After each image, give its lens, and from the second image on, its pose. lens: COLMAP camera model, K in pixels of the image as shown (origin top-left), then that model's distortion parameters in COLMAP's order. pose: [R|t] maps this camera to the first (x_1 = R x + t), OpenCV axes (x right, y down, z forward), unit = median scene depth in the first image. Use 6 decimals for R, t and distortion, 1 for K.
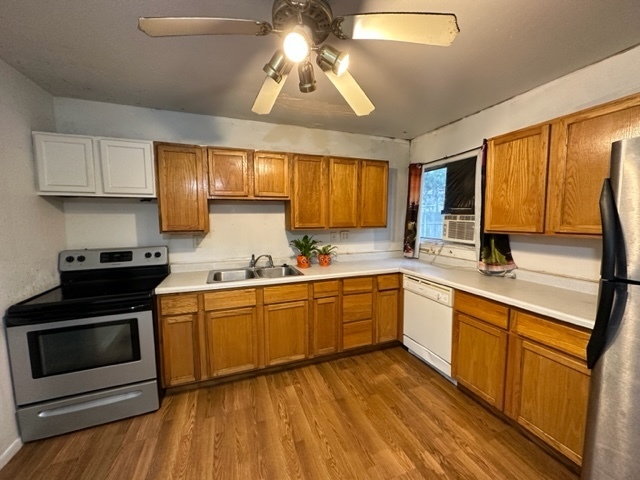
lens RADIAL K [[252.8, 0, 319.9], [0, 252.8, 239.6], [0, 0, 1]] dist [-0.002738, 0.000823]
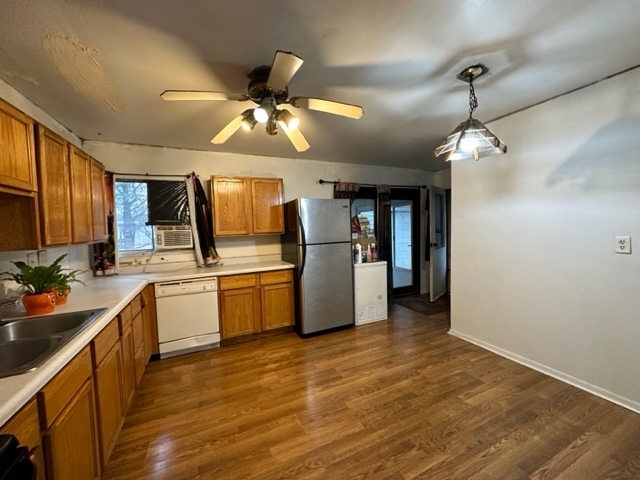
lens RADIAL K [[252.8, 0, 319.7], [0, 252.8, 238.4], [0, 0, 1]] dist [-0.002738, 0.000823]
pose [[-0.071186, -0.040576, 0.996637, -0.813427], [0.117251, 0.991905, 0.048758, -0.017205], [-0.990548, 0.120328, -0.065852, 0.445314]]
